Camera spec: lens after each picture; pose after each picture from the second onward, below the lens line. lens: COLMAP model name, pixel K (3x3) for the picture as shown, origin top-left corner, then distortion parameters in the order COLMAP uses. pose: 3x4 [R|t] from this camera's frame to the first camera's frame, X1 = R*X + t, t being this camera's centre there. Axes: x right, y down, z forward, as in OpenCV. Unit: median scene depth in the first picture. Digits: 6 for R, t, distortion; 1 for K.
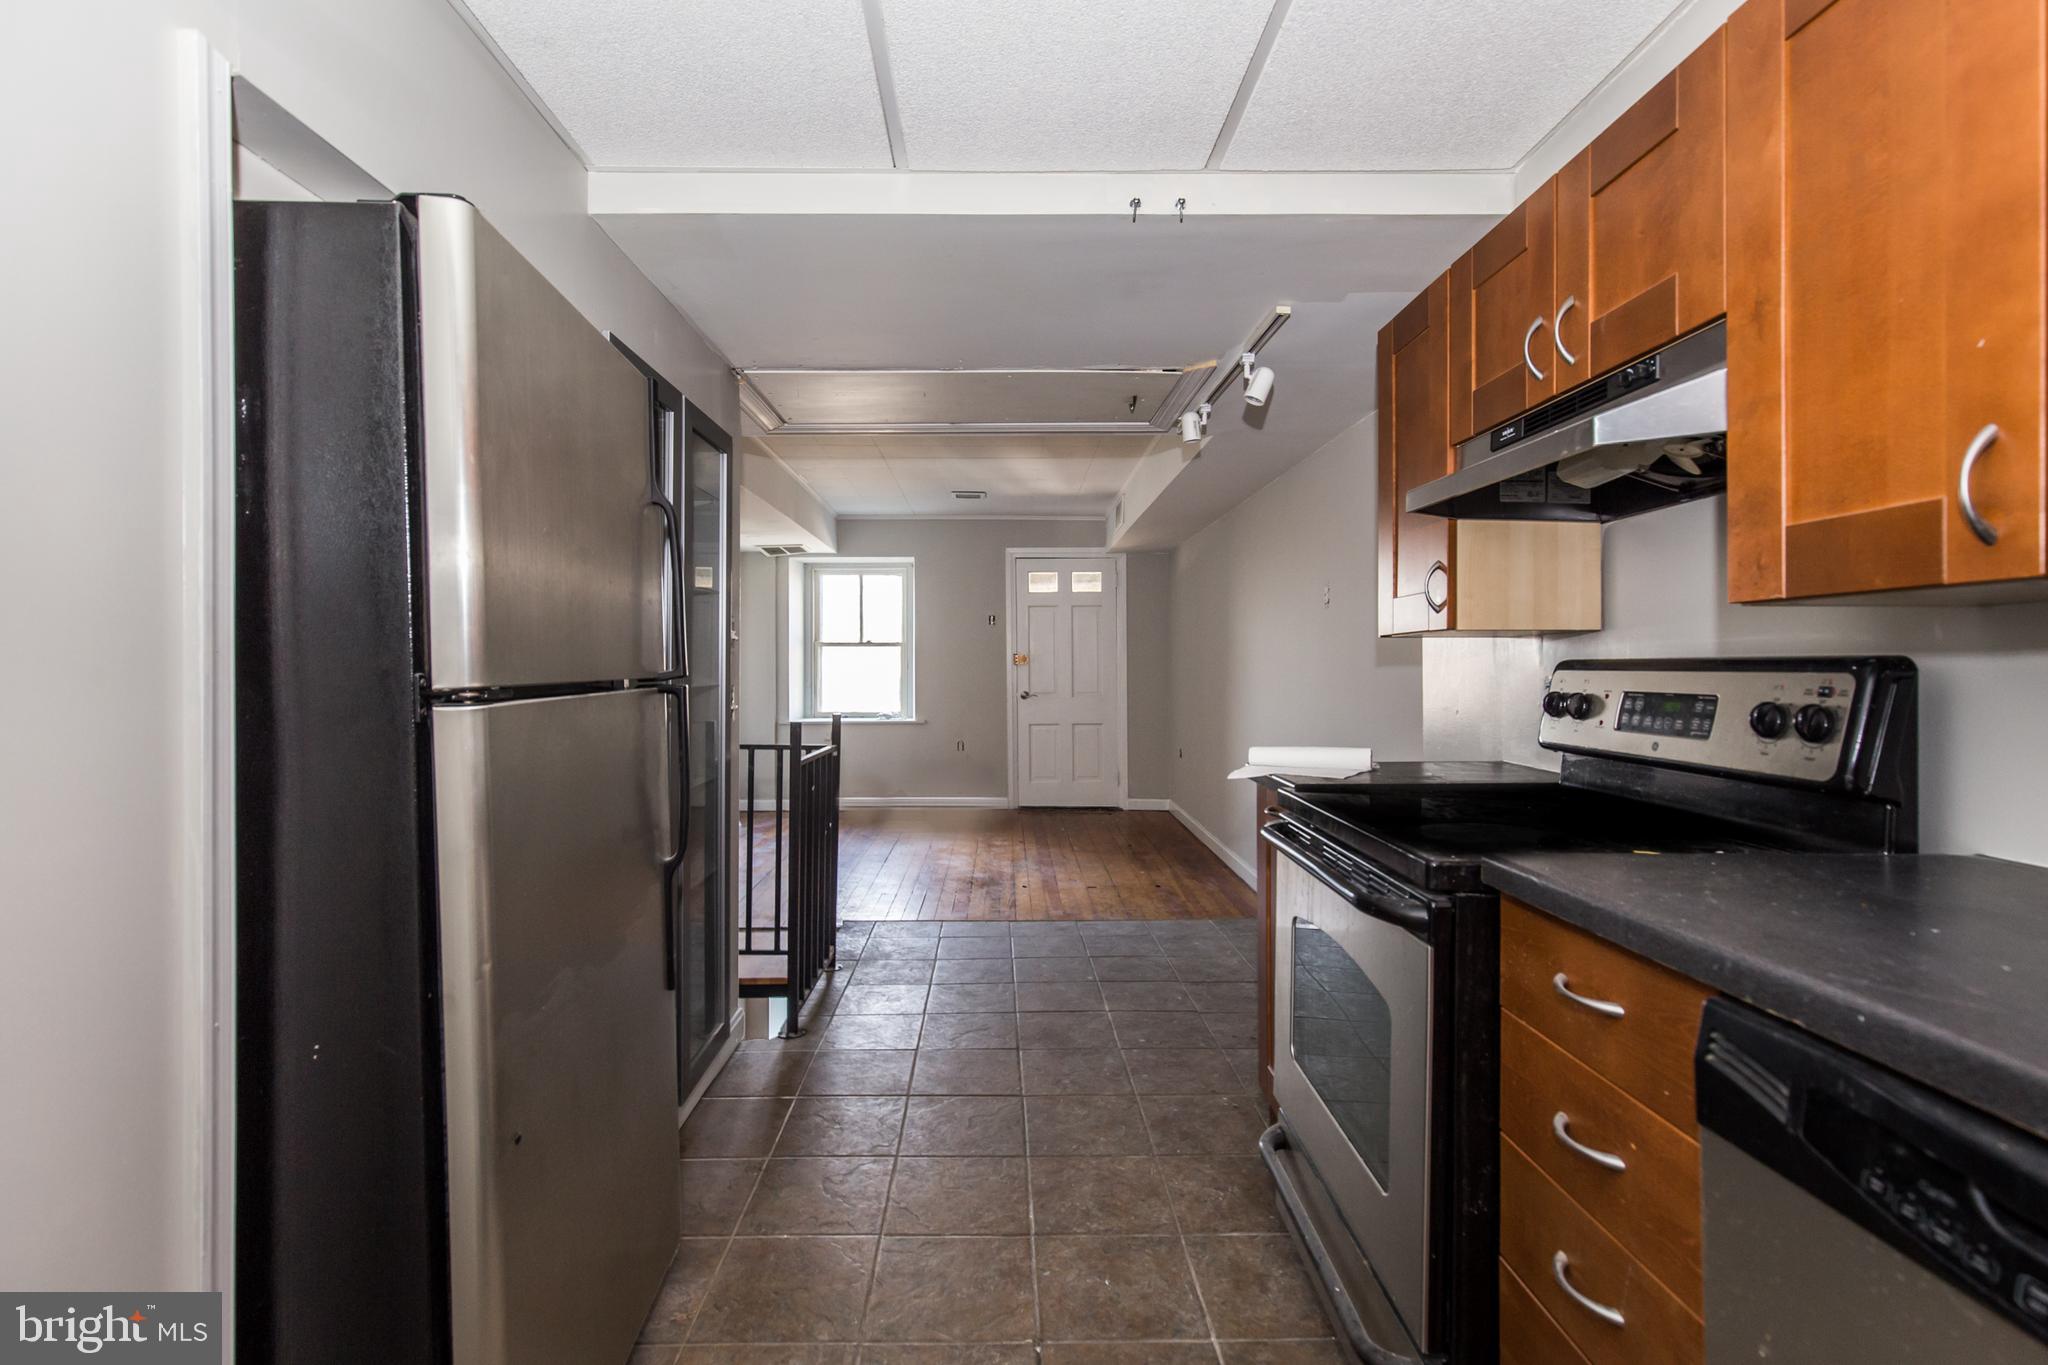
lens RADIAL K [[914.7, 0, 1033.8], [0, 914.7, 683.3], [0, 0, 1]] dist [0.004387, -0.000122]
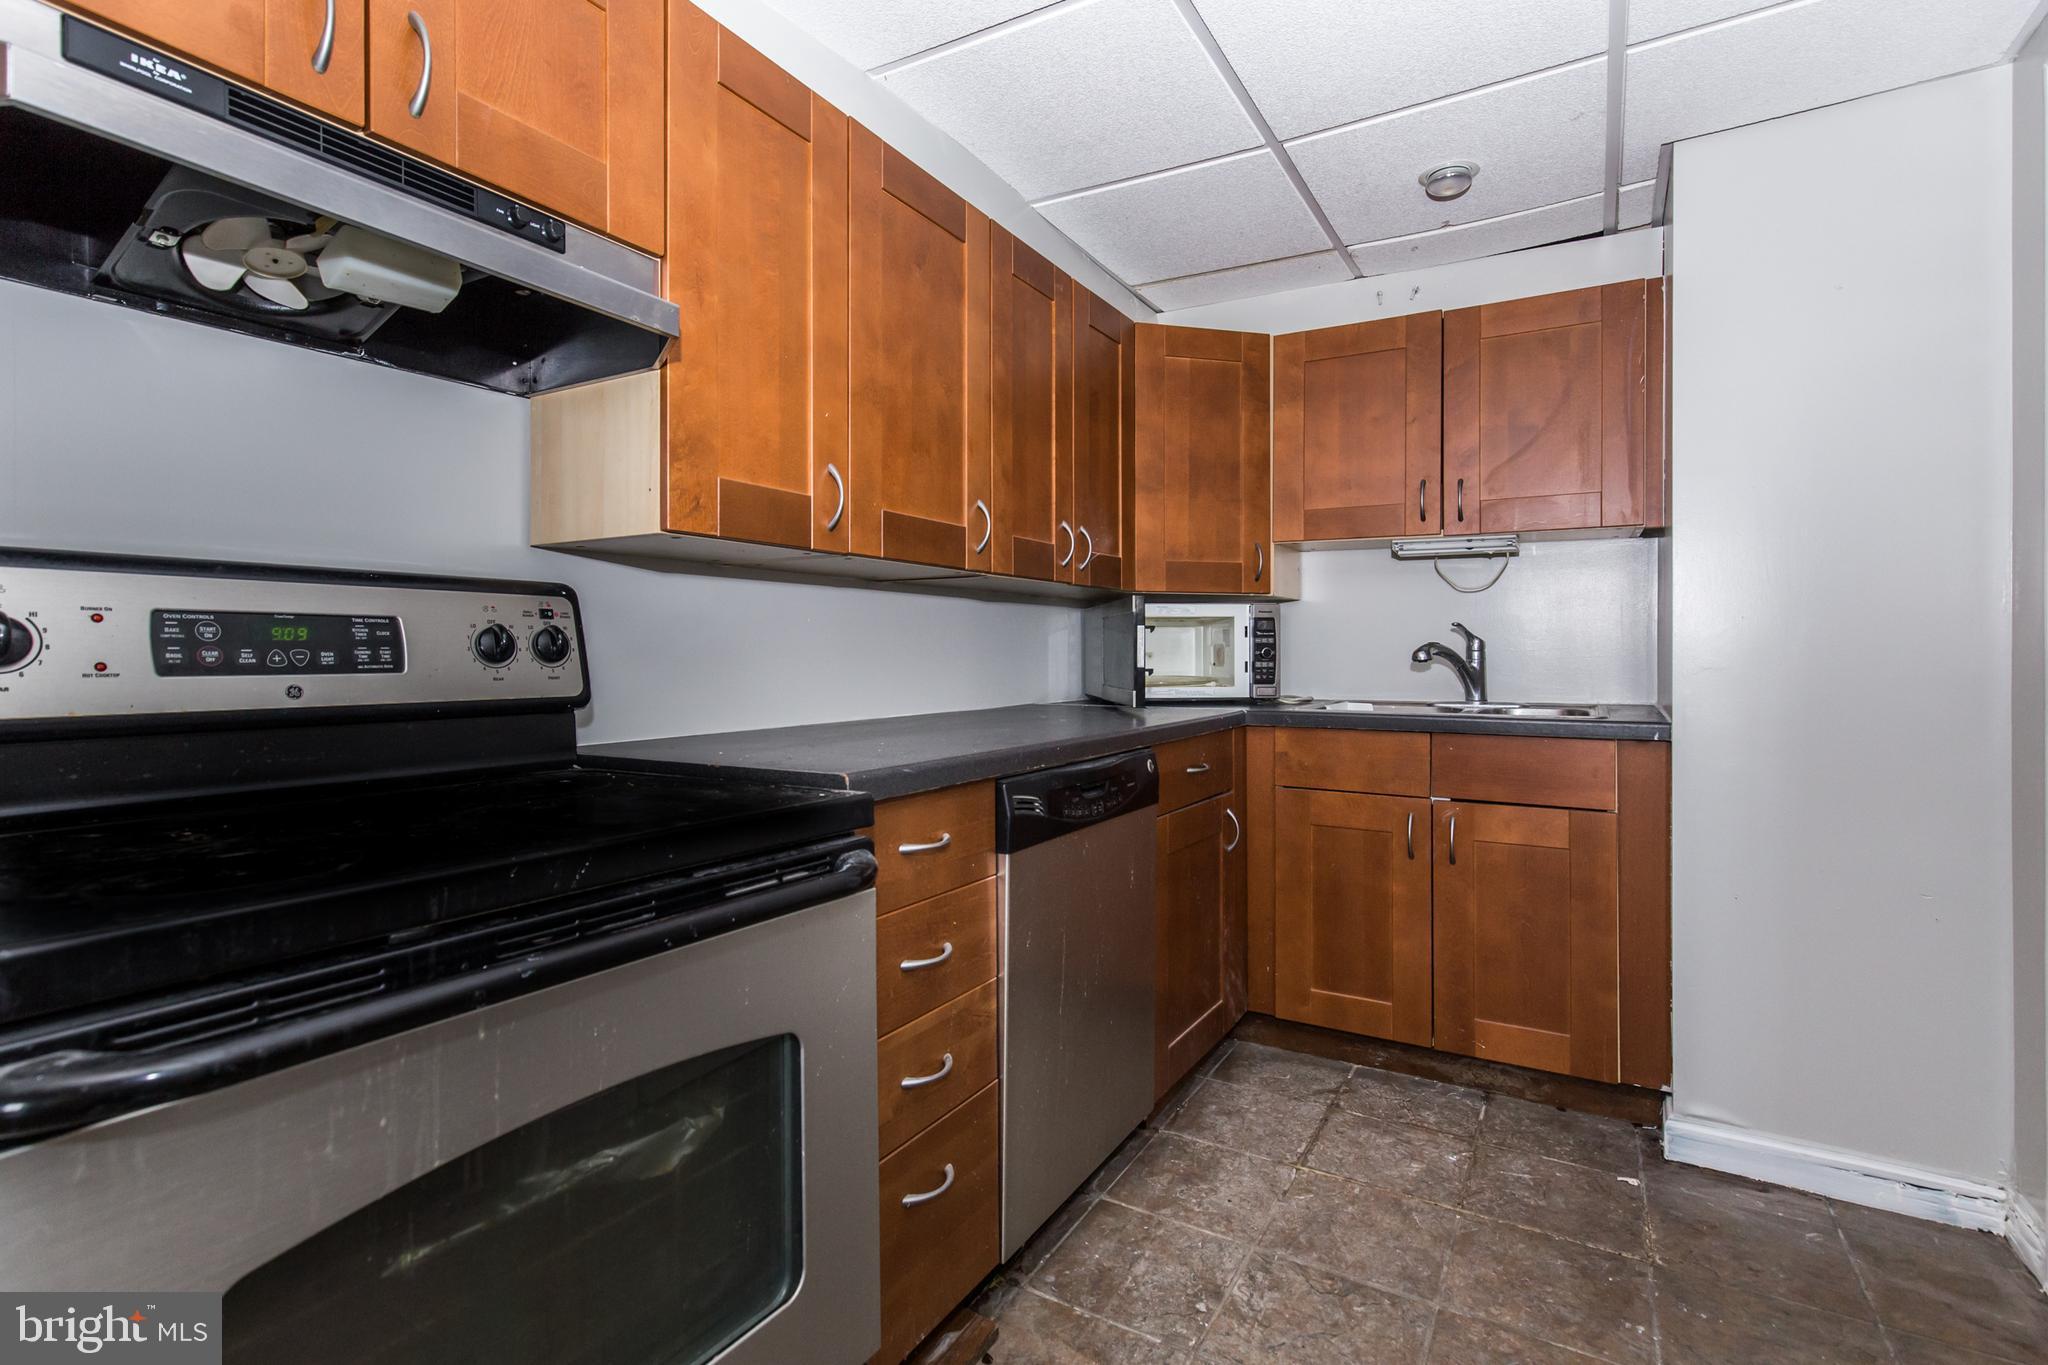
lens RADIAL K [[956.7, 0, 998.3], [0, 956.7, 628.3], [0, 0, 1]] dist [0.002411, -0.000184]
pose [[-0.838231, 0.000109, 0.545315, -0.142744], [-0.003339, 0.999980, -0.005332, 0.024753], [-0.545305, -0.006291, -0.838214, 1.345095]]
